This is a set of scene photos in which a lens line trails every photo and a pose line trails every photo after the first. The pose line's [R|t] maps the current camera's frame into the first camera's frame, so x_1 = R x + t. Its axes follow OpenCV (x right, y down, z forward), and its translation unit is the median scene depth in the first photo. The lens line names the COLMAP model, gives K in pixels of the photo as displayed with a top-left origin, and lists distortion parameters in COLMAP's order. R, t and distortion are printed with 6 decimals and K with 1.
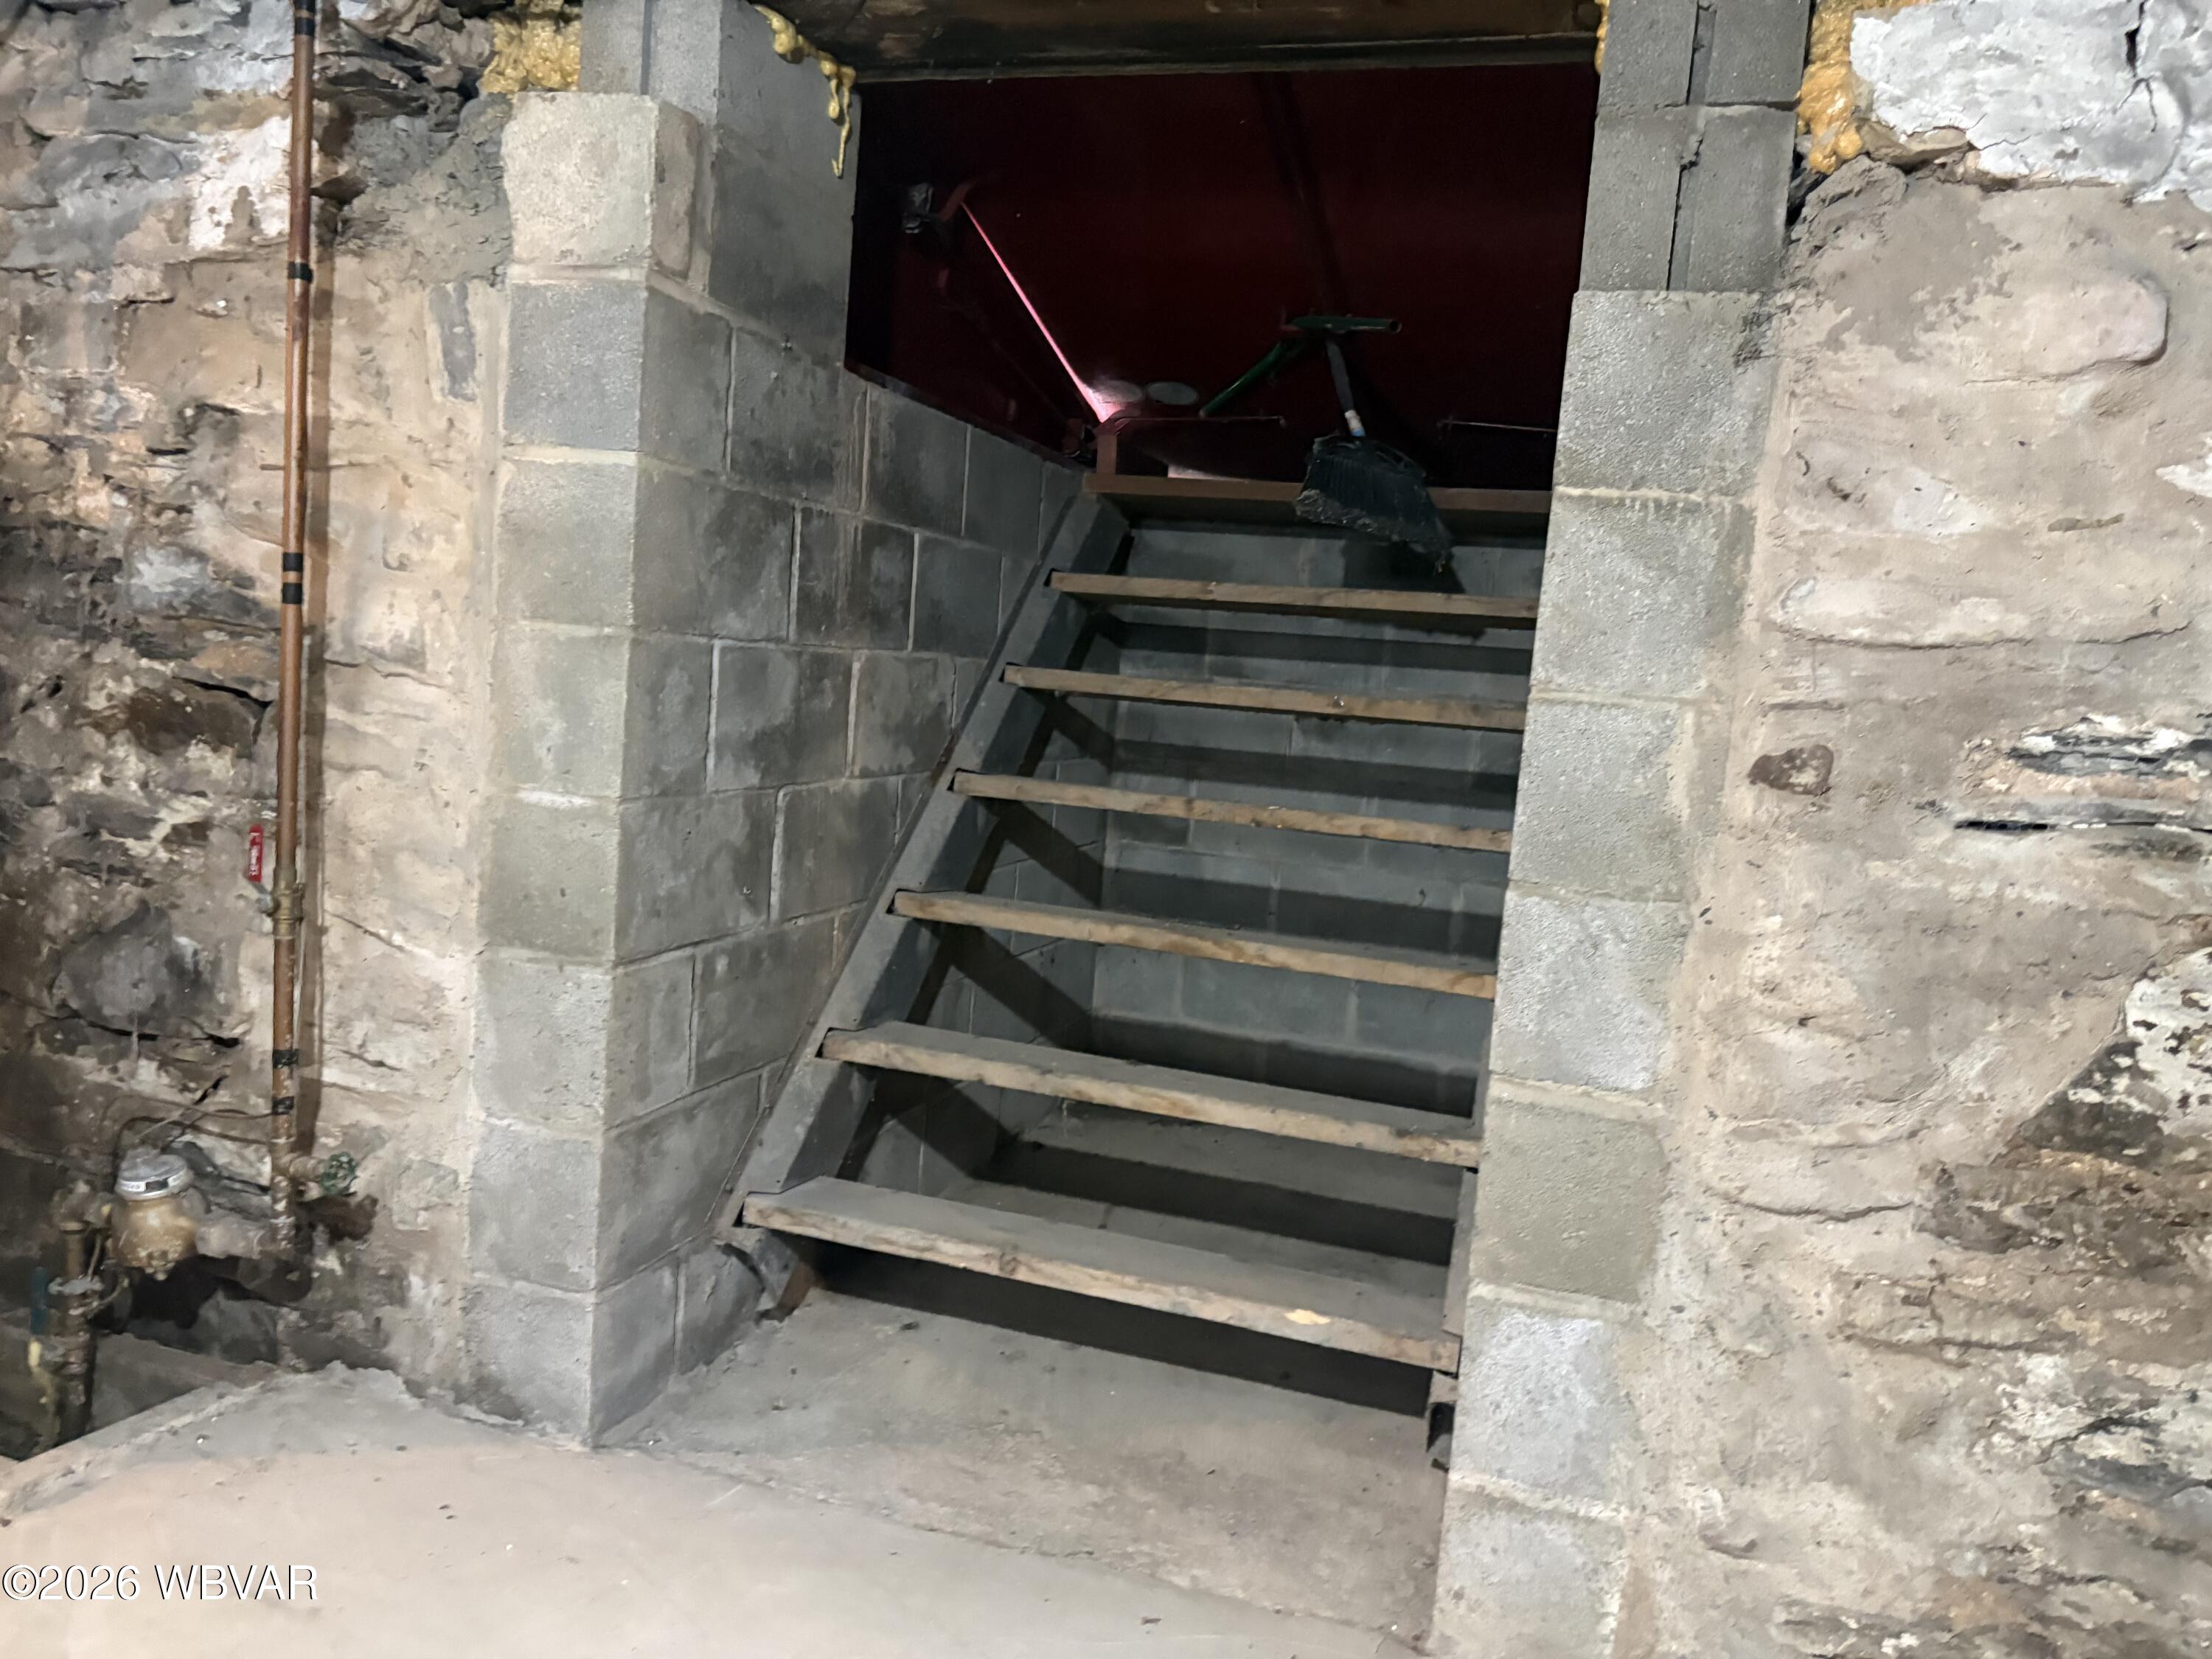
lens RADIAL K [[1679.0, 0, 1106.0], [0, 1679.0, 829.5], [0, 0, 1]] dist [0.044978, -0.046683]
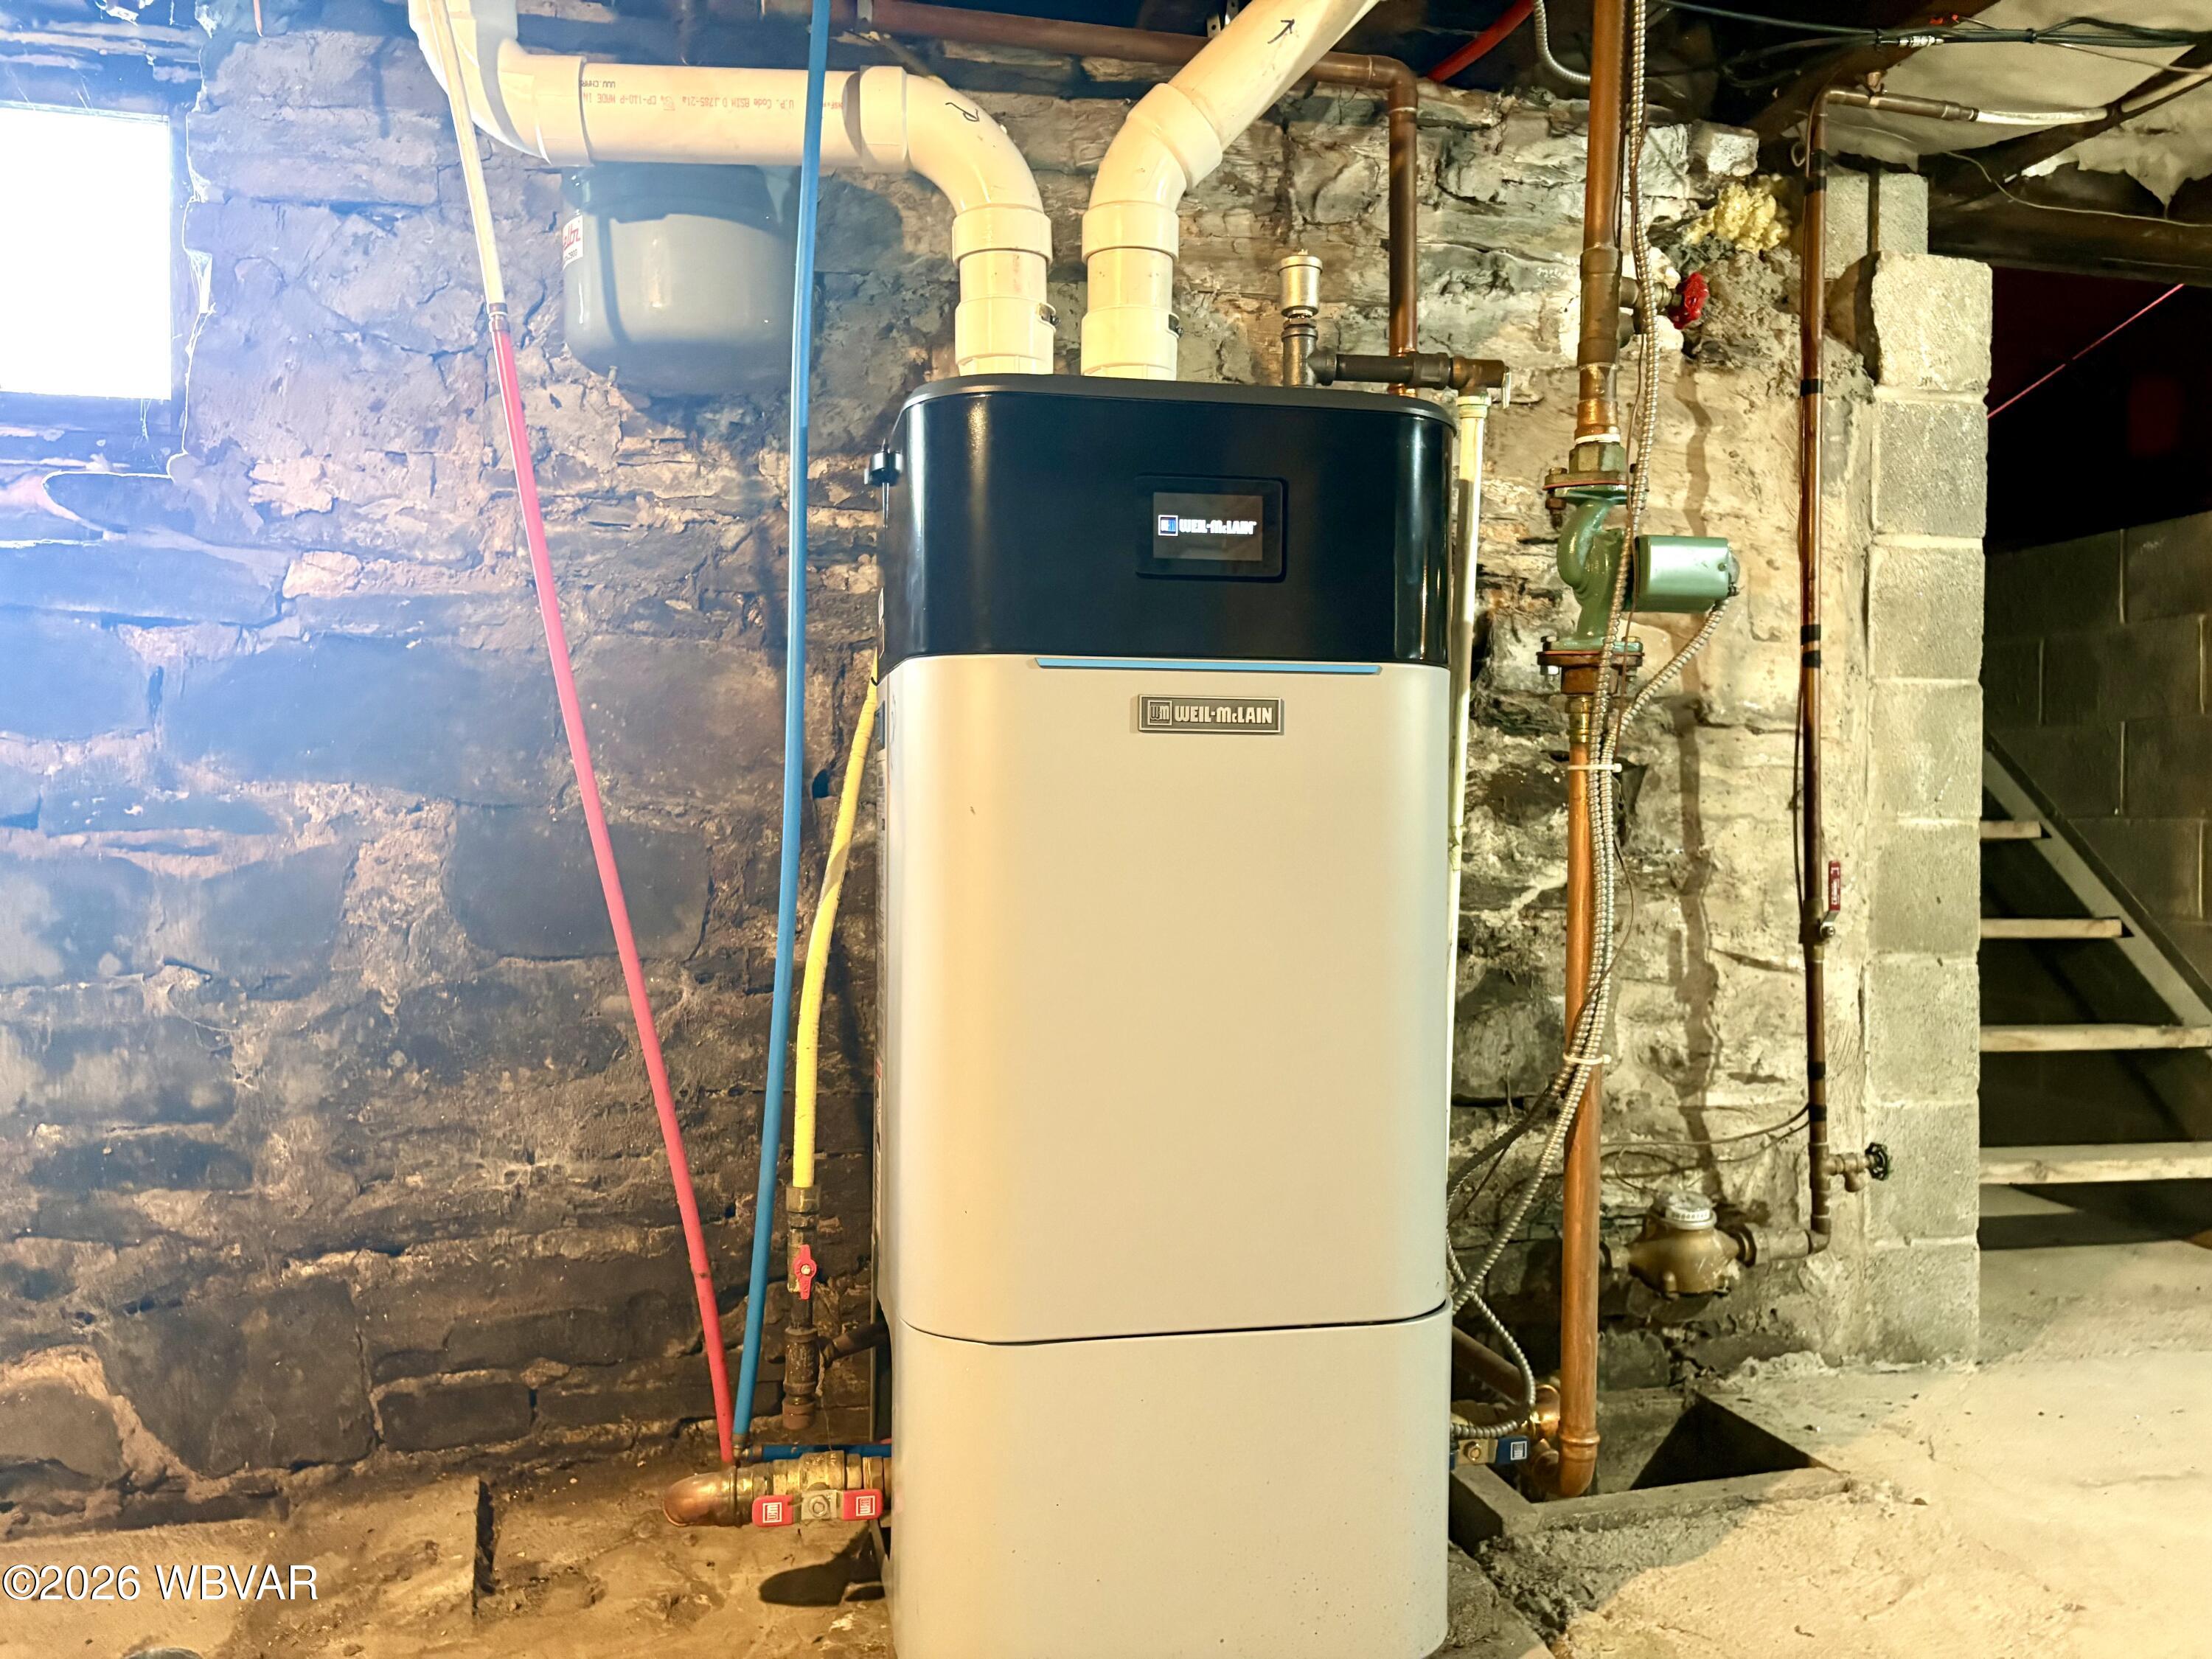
lens RADIAL K [[1679.0, 0, 1106.0], [0, 1679.0, 829.5], [0, 0, 1]] dist [0.044978, -0.046683]
pose [[0.860519, -0.080908, 0.502952, -1.357011], [0.114588, 0.992748, -0.036353, -0.034887], [-0.496364, 0.088915, 0.863549, 0.234300]]
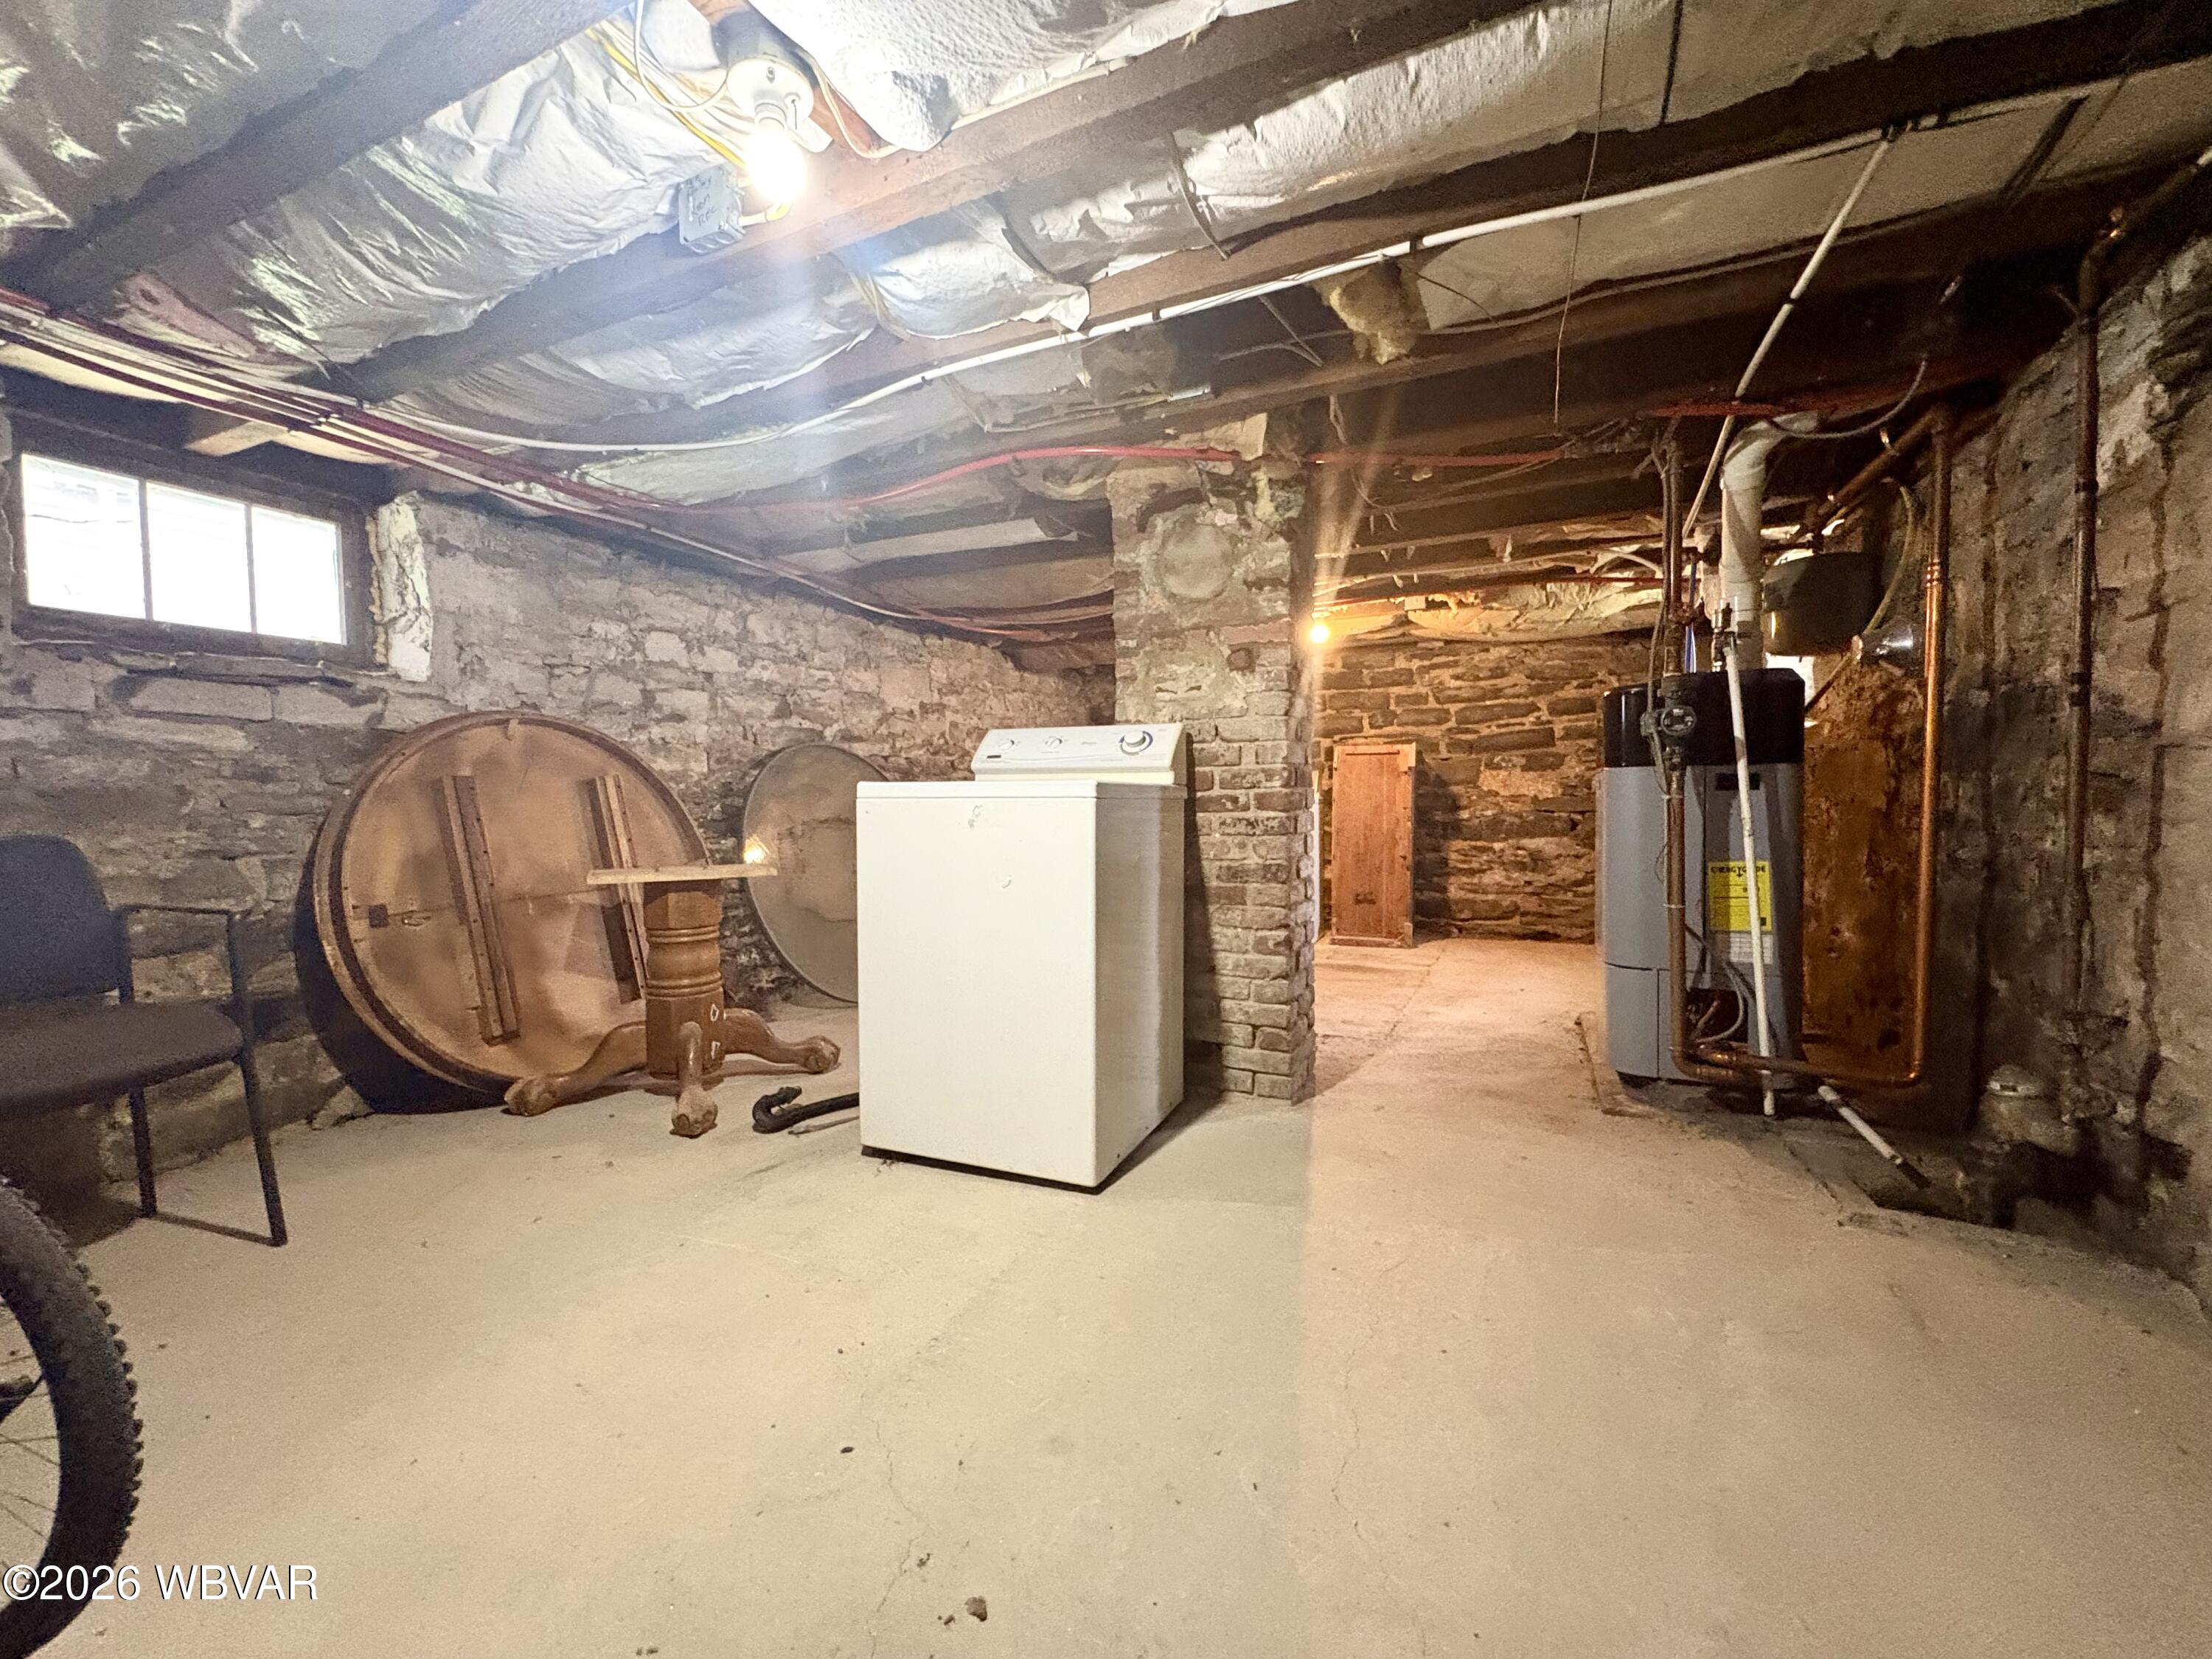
lens RADIAL K [[883.3, 0, 1102.1], [0, 883.3, 827.7], [0, 0, 1]] dist [0.000315, -0.000423]
pose [[-0.116244, -0.042937, -0.992292, 0.351378], [-0.102216, 0.994278, -0.031048, 0.078118], [0.987947, 0.097818, -0.119967, 0.233516]]
